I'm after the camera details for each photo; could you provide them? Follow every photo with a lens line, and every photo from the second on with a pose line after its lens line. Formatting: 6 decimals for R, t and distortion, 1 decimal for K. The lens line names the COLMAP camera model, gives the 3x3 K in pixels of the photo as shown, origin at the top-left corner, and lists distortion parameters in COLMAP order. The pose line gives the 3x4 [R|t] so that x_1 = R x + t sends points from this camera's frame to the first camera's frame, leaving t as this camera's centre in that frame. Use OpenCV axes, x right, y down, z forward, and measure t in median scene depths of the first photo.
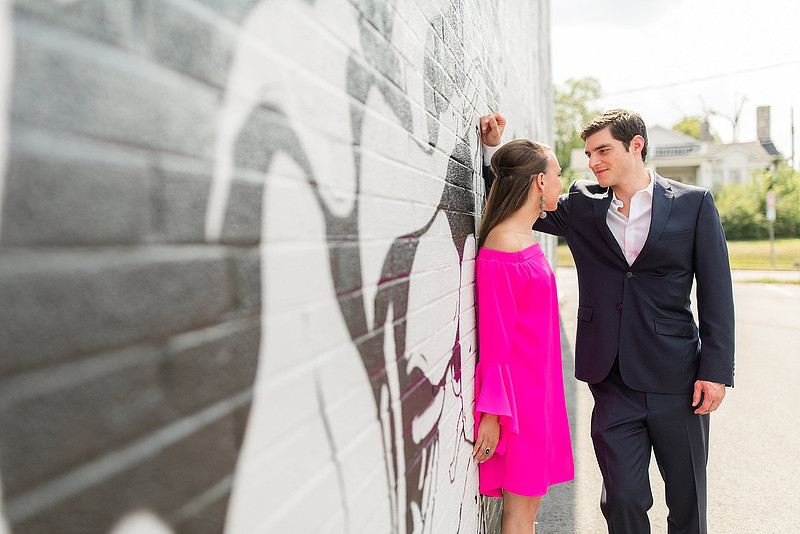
lens RADIAL K [[810.8, 0, 400.0], [0, 810.8, 266.1], [0, 0, 1]] dist [-0.002300, 0.000000]
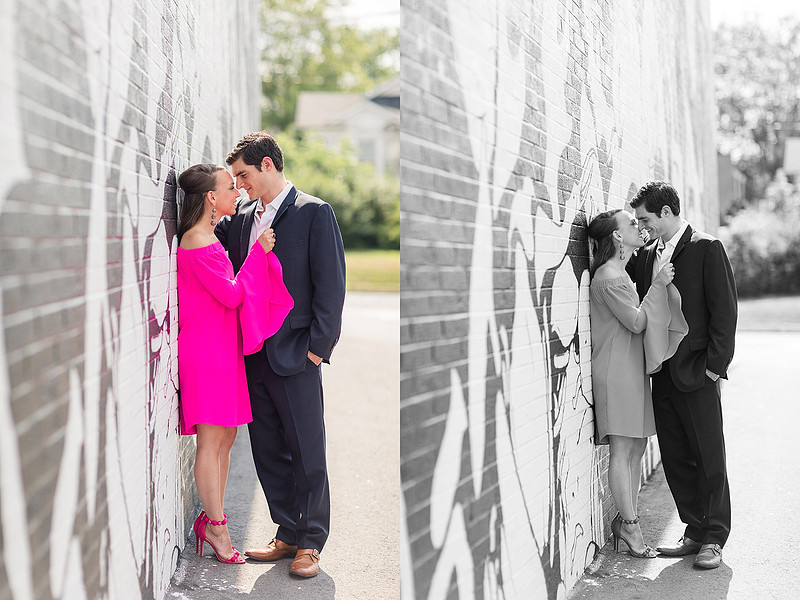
lens RADIAL K [[1896.9, 0, 400.2], [0, 1896.9, 300.3], [0, 0, 1]] dist [0.140768, 0.000000]
pose [[0.999301, -0.004875, -0.037066, -0.210175], [0.003650, 0.999447, -0.033058, 0.216561], [0.037207, 0.032900, 0.998766, -4.139726]]
